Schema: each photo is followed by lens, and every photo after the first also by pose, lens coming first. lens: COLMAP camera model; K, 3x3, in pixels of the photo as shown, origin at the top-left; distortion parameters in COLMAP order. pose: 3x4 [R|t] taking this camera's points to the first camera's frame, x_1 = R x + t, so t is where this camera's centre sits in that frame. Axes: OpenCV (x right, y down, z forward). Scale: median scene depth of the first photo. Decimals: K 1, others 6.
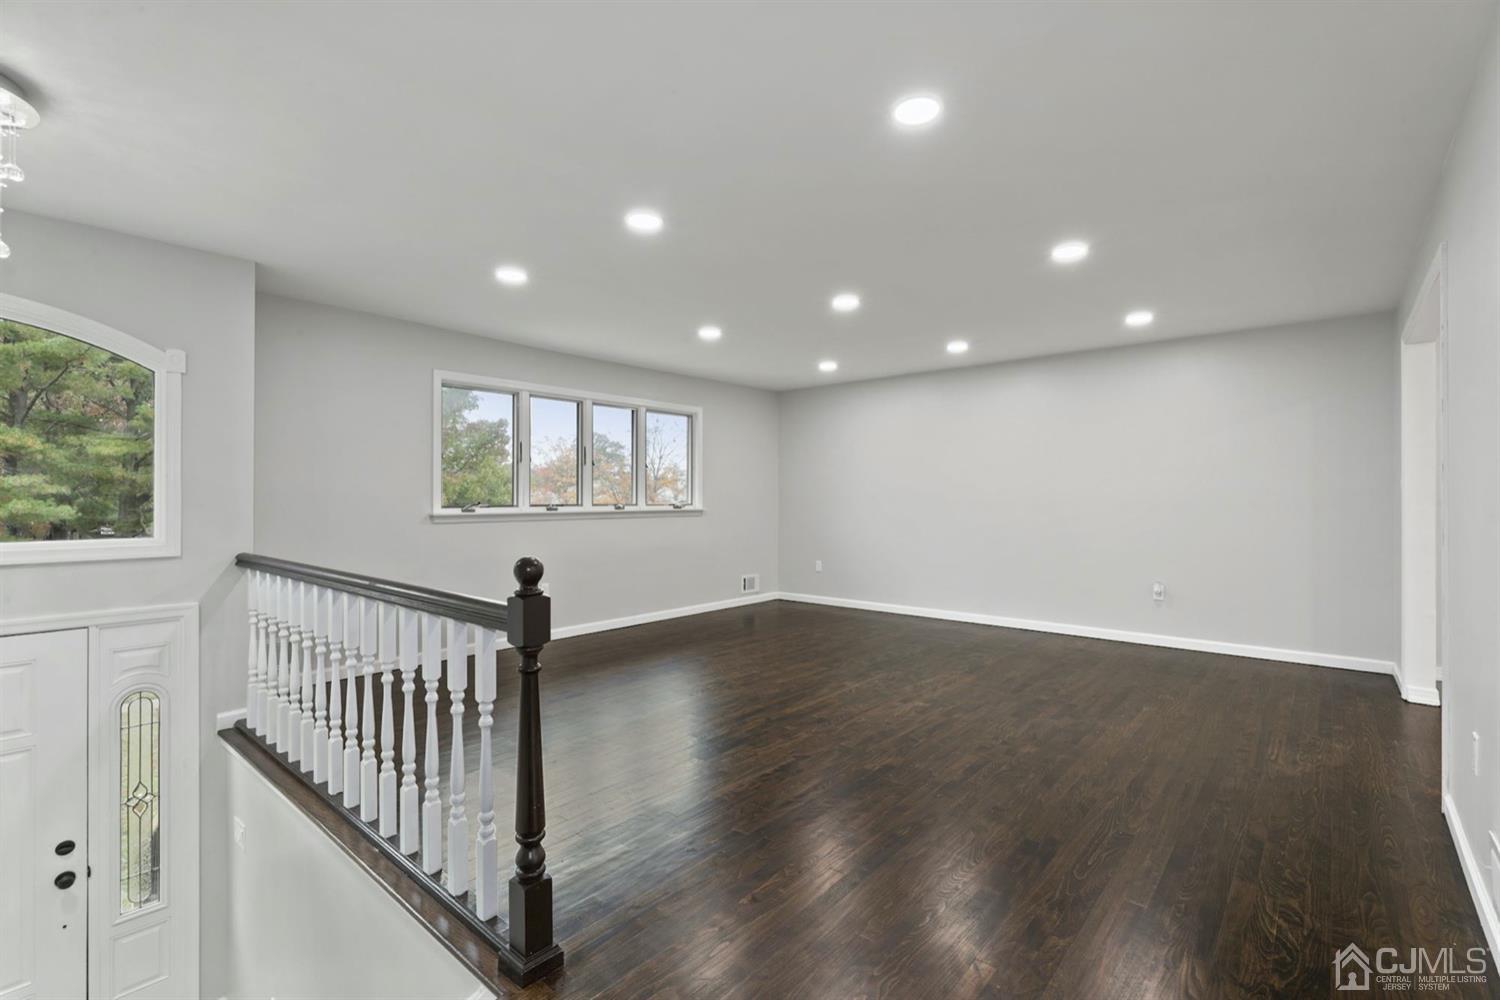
lens RADIAL K [[675.2, 0, 756.5], [0, 675.2, 496.9], [0, 0, 1]] dist [-0.001534, -0.000165]
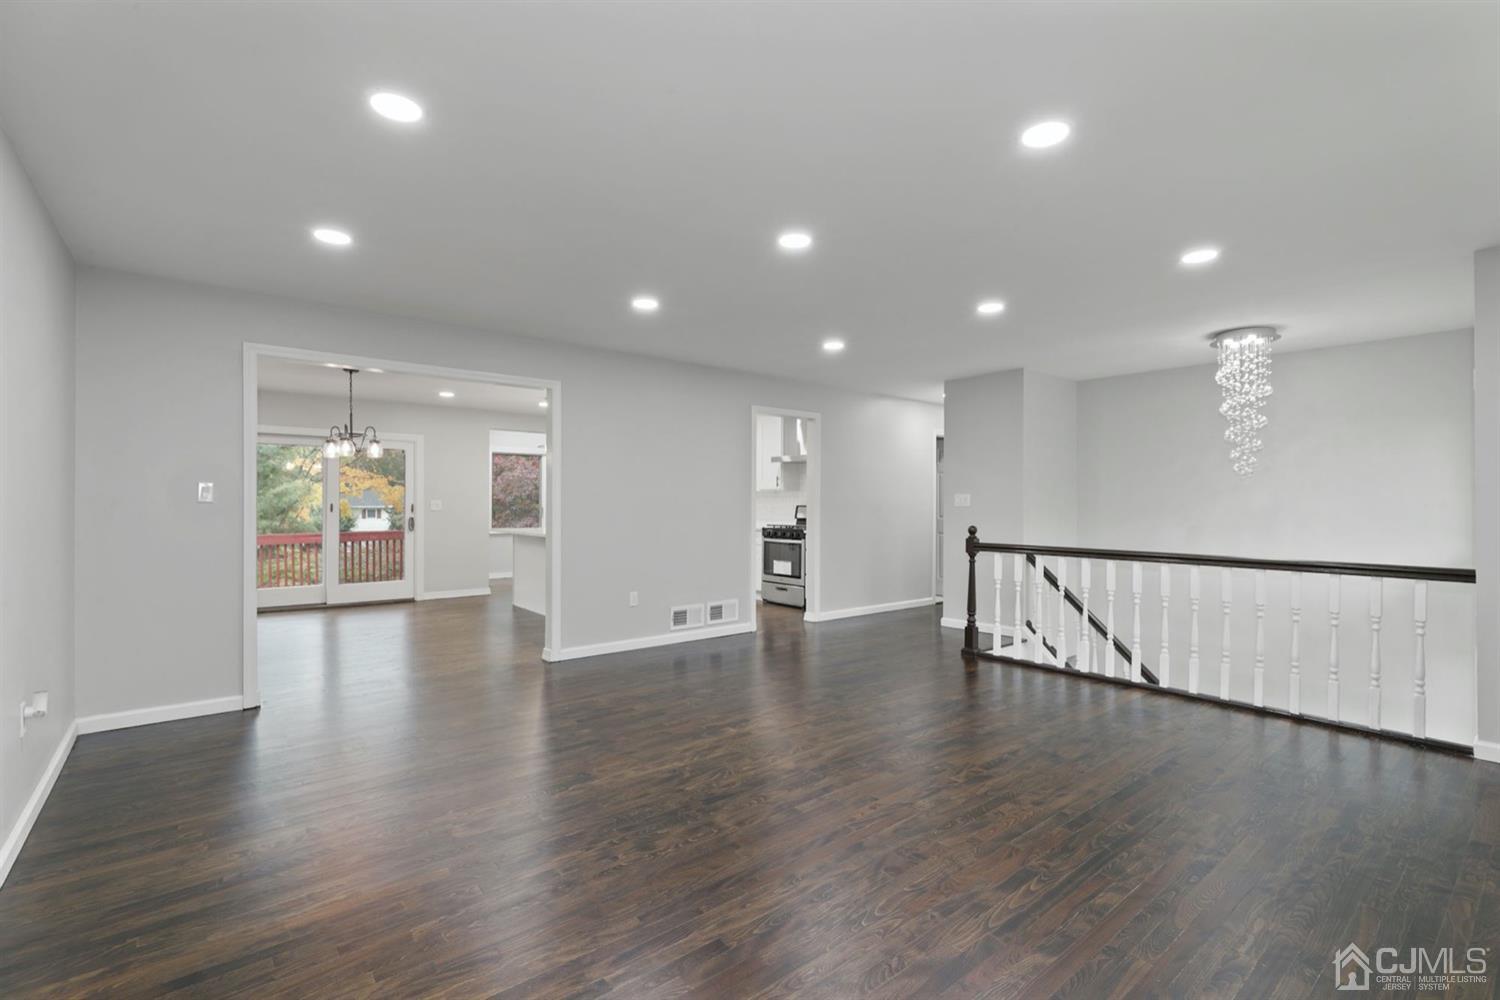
lens RADIAL K [[678.9, 0, 750.0], [0, 678.9, 500.0], [0, 0, 1]] dist [0.002689, -0.000345]
pose [[-0.982531, -0.006331, 0.185989, 0.039395], [-0.007759, 0.999946, -0.006951, 0.004542], [-0.185935, -0.008272, -0.982527, 1.725776]]
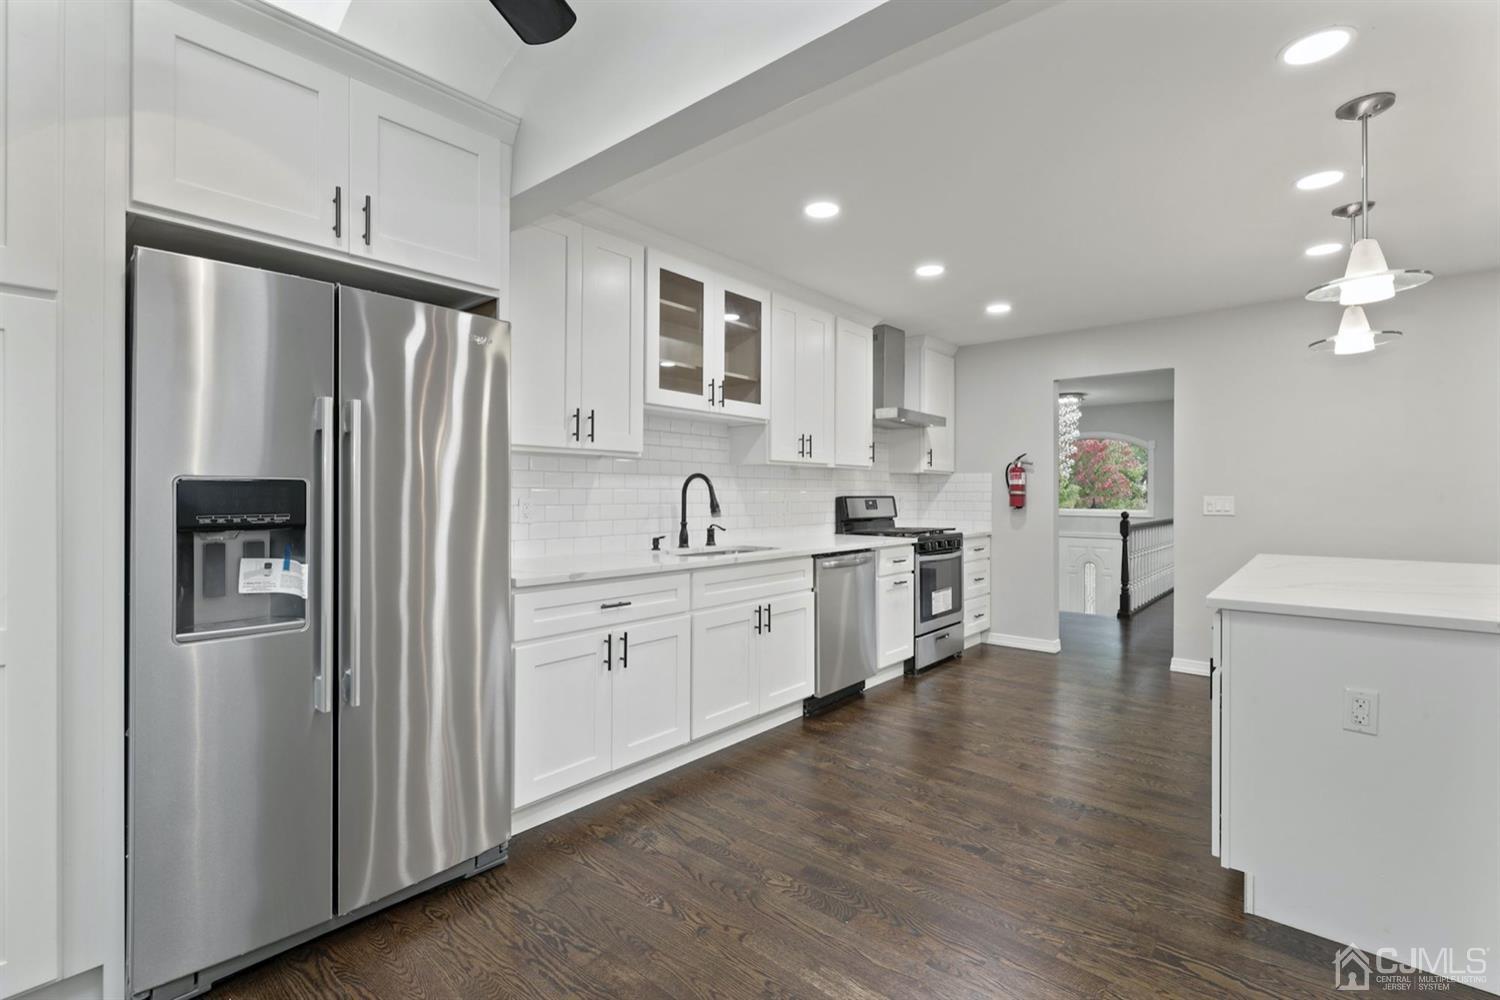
lens RADIAL K [[678.1, 0, 754.7], [0, 678.1, 491.1], [0, 0, 1]] dist [-0.000143, -0.000670]
pose [[-0.004649, -0.007545, -0.999961, 1.406995], [-0.000715, 0.999971, -0.007541, 0.005956], [0.999989, 0.000680, -0.004654, -0.425901]]
